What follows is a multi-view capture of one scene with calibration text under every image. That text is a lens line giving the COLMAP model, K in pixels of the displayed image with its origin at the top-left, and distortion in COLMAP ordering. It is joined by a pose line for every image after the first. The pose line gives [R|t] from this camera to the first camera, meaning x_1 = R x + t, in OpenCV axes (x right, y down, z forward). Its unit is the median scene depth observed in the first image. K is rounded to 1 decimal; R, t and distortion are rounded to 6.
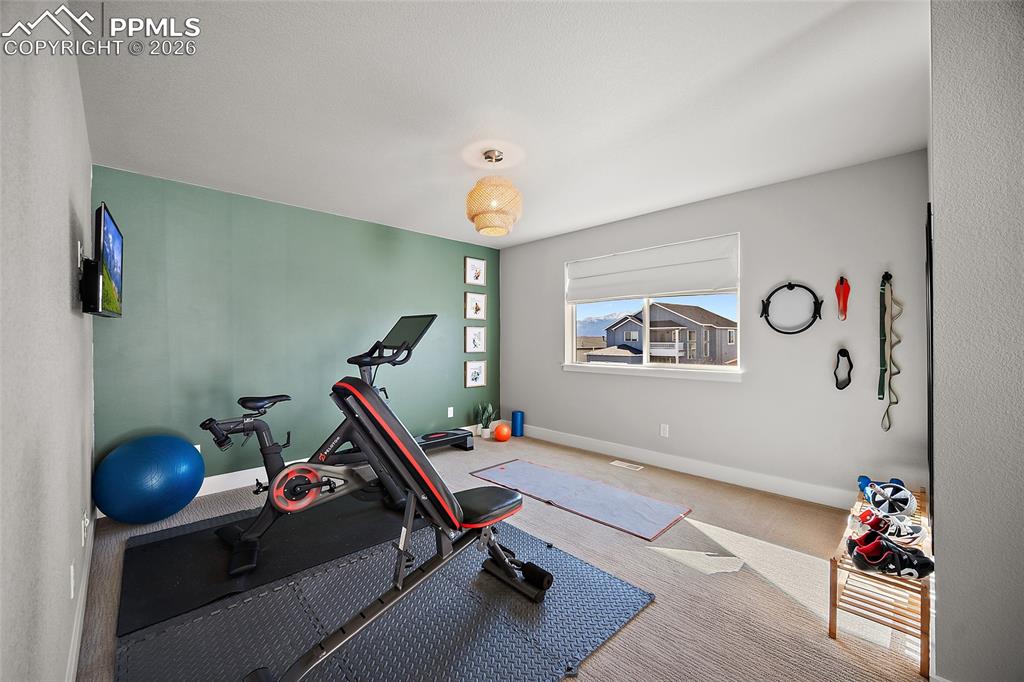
lens RADIAL K [[404.6, 0, 506.3], [0, 404.6, 346.5], [0, 0, 1]] dist [0.000736, 0.000285]
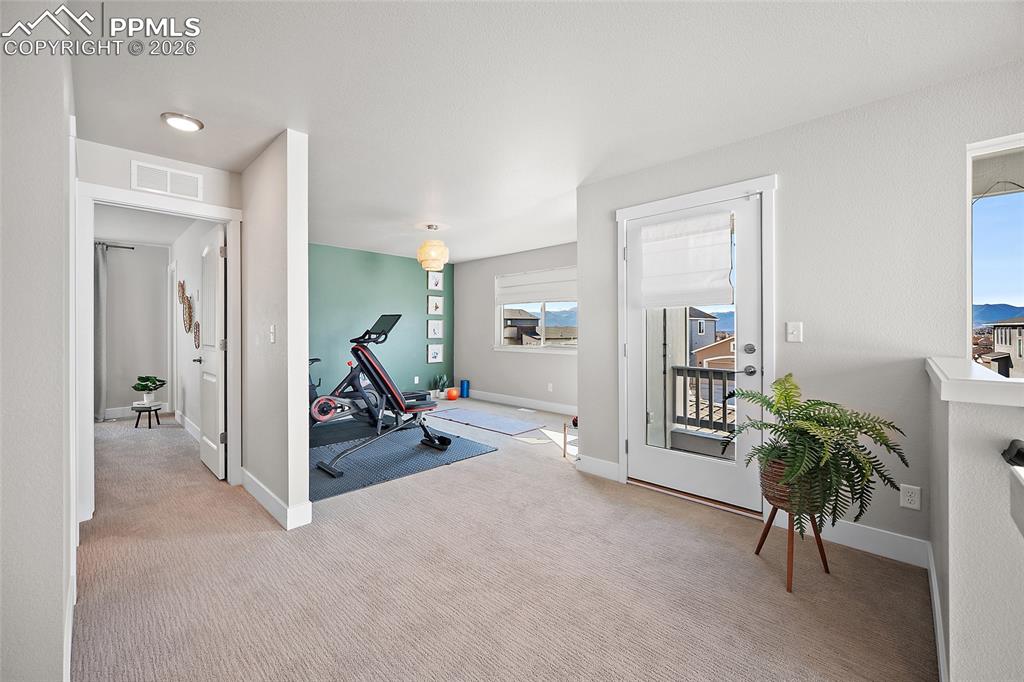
lens RADIAL K [[405.8, 0, 496.7], [0, 405.8, 336.8], [0, 0, 1]] dist [-0.002430, 0.000090]
pose [[0.999844, 0.004836, 0.016997, 0.117753], [-0.004864, 0.999987, 0.001568, 0.006726], [-0.016990, -0.001651, 0.999854, -0.428302]]
